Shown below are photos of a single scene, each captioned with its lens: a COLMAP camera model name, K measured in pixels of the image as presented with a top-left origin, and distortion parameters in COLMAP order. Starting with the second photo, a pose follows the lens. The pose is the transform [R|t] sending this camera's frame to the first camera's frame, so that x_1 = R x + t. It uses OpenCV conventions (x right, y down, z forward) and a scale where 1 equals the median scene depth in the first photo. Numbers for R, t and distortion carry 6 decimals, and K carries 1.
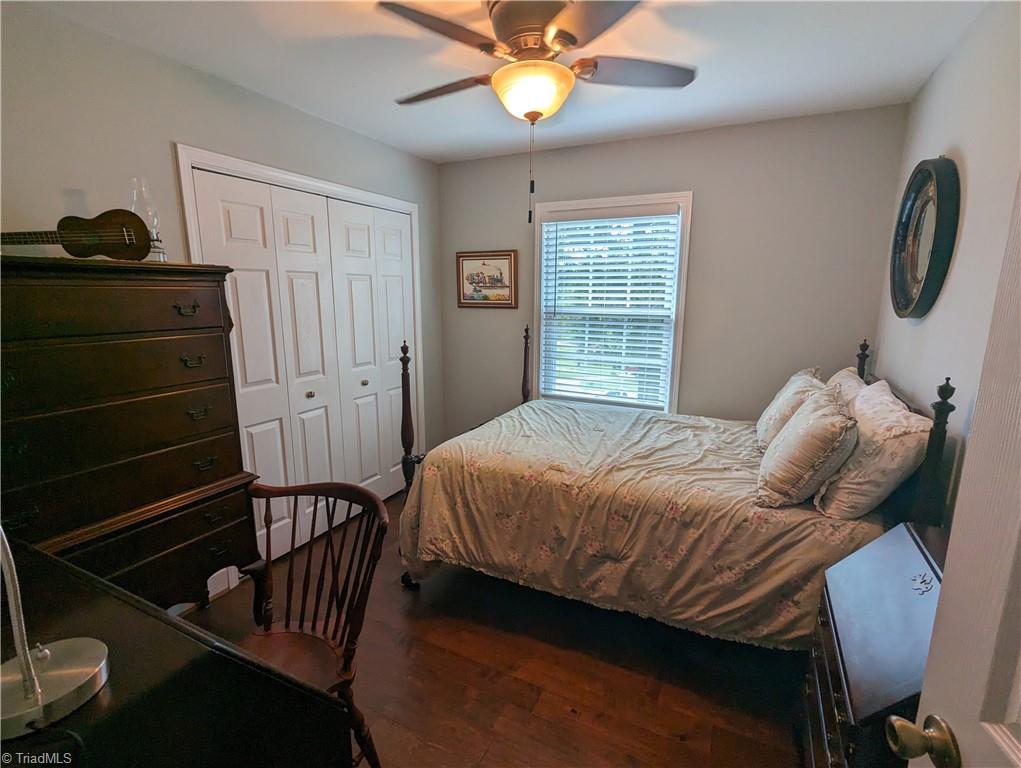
lens RADIAL K [[485.4, 0, 510.5], [0, 485.4, 384.0], [0, 0, 1]] dist [0.003461, 0.000413]
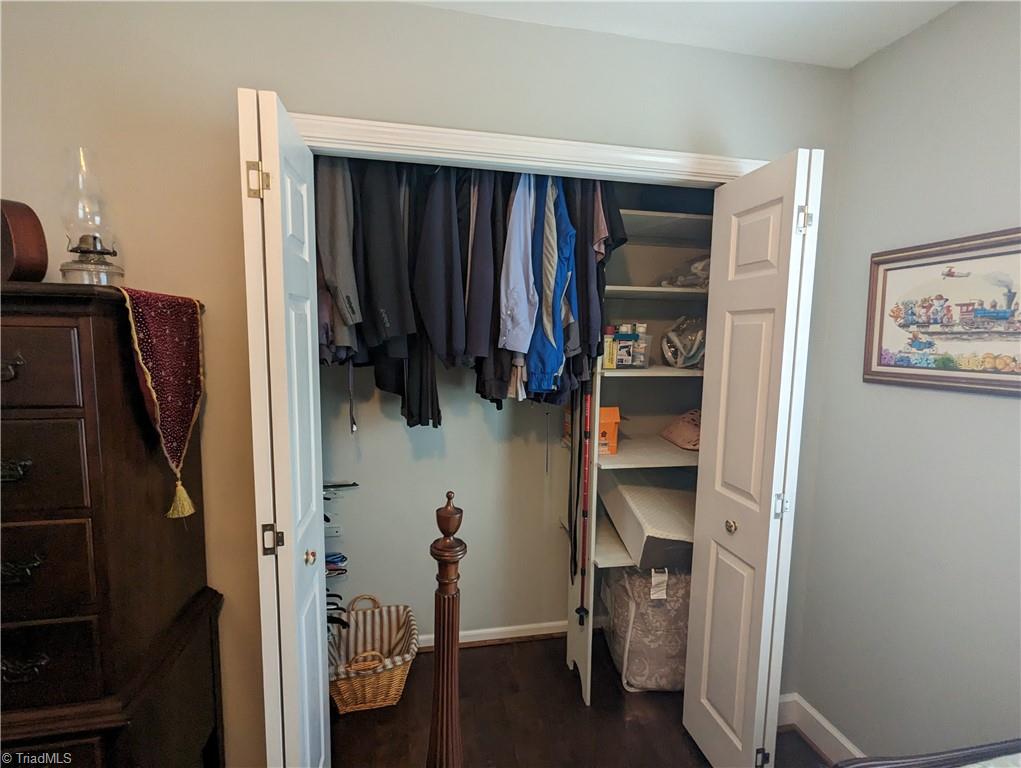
lens RADIAL K [[485.4, 0, 510.5], [0, 485.4, 384.0], [0, 0, 1]] dist [0.003461, 0.000413]
pose [[0.634270, 0.084064, -0.768528, 0.024880], [-0.164200, 0.986039, -0.027660, -0.096815], [0.755473, 0.143736, 0.639219, 0.511876]]
